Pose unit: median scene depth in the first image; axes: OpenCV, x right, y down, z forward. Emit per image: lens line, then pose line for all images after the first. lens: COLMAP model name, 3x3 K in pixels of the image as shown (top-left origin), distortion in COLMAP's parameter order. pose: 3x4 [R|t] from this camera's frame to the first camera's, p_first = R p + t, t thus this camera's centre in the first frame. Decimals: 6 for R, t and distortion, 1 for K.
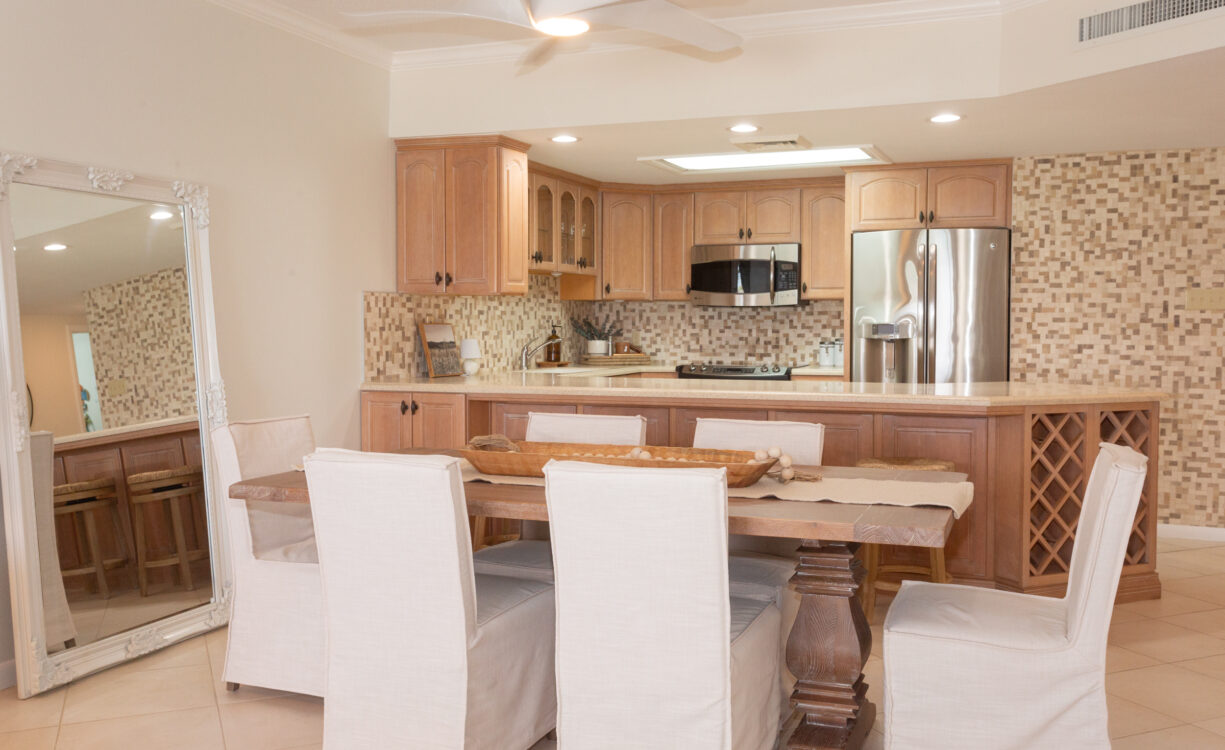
lens RADIAL K [[1095.0, 0, 620.1], [0, 1095.0, 365.6], [0, 0, 1]] dist [0.012885, 0.005499]
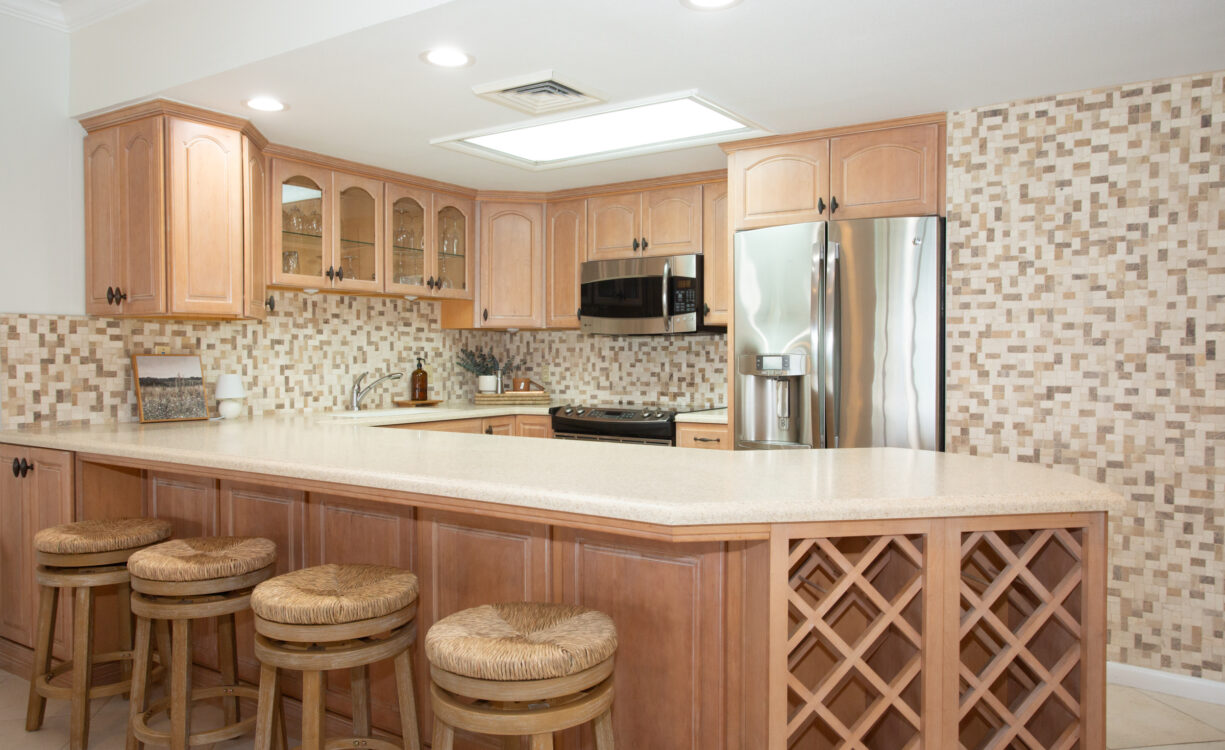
lens RADIAL K [[869.3, 0, 604.7], [0, 869.3, 372.5], [0, 0, 1]] dist [-0.037649, 0.056814]
pose [[0.976202, 0.003504, -0.216835, 0.269668], [-0.008496, 0.999720, -0.022097, -0.013747], [0.216697, 0.023414, 0.975958, 0.435439]]
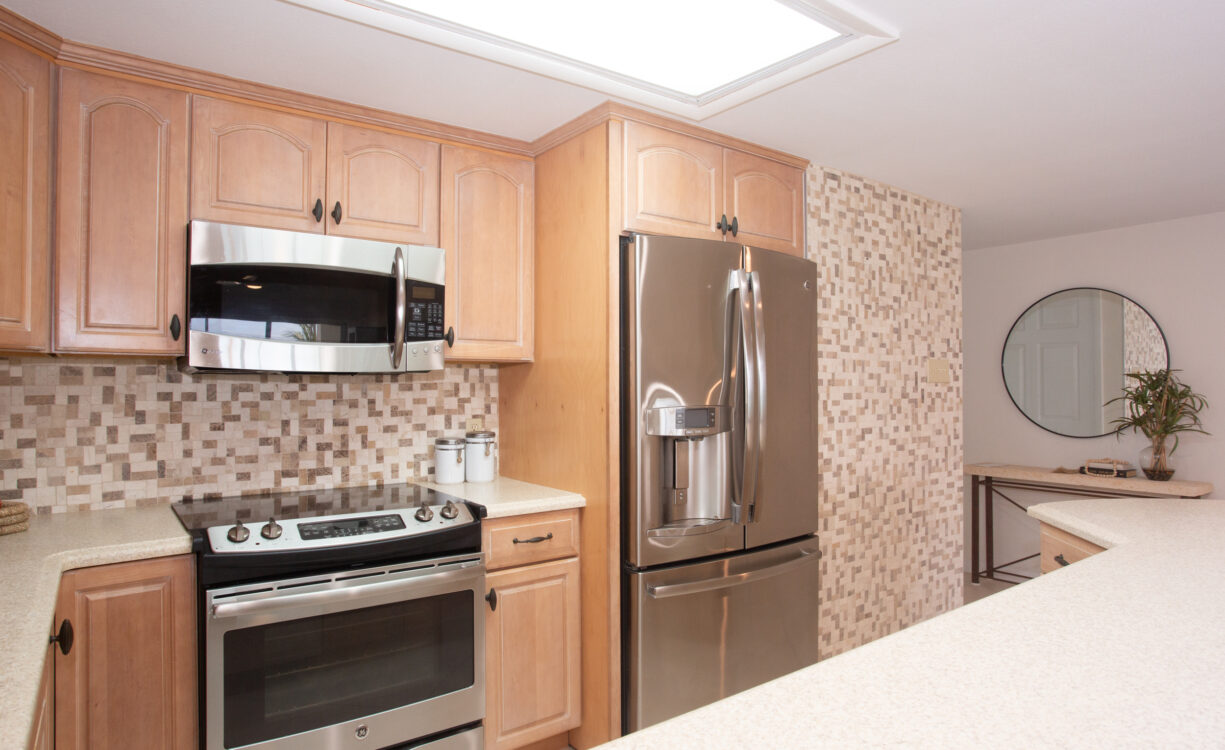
lens RADIAL K [[690.4, 0, 602.3], [0, 690.4, 374.6], [0, 0, 1]] dist [-0.036859, 0.008407]
pose [[0.537992, 0.009173, 0.842900, -0.073390], [0.038736, 0.998615, -0.035592, -0.046051], [-0.842059, 0.051799, 0.536892, 0.892170]]
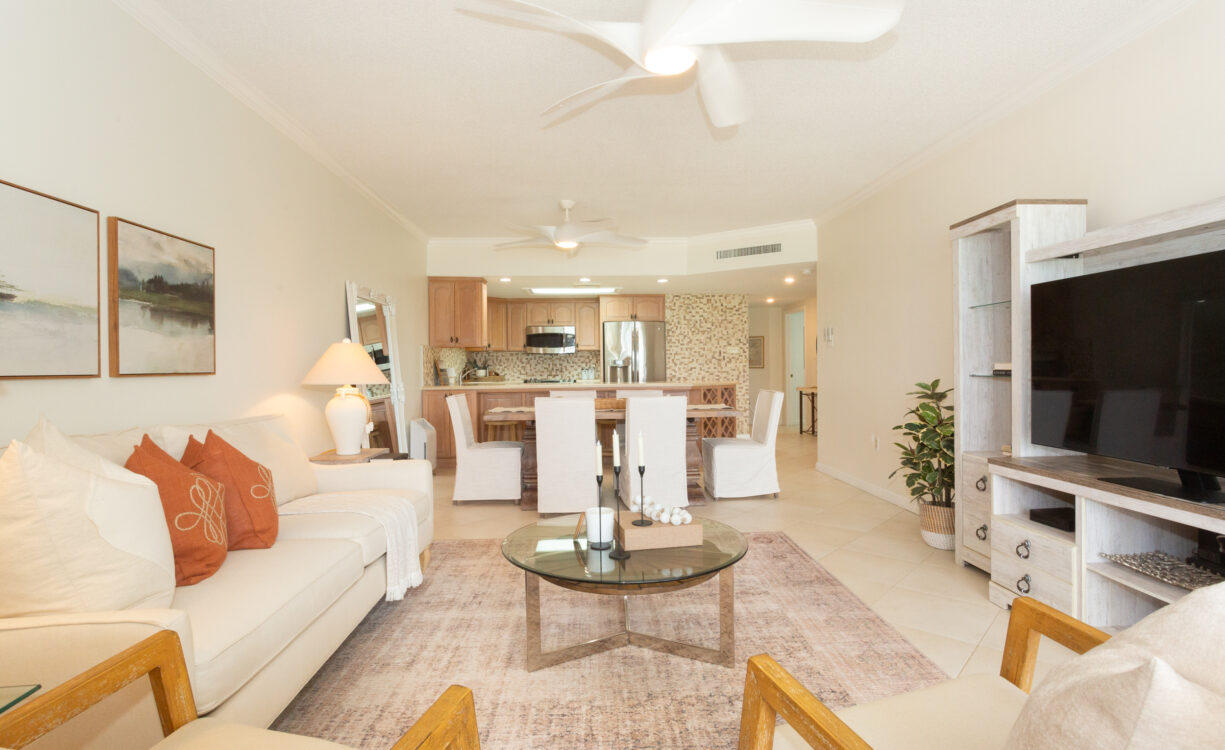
lens RADIAL K [[602.5, 0, 605.6], [0, 602.5, 370.7], [0, 0, 1]] dist [-0.013755, 0.006851]
pose [[0.918405, -0.013064, 0.395425, -0.325622], [0.027430, 0.999152, -0.030699, 0.026692], [-0.394689, 0.039040, 0.917985, -0.220972]]
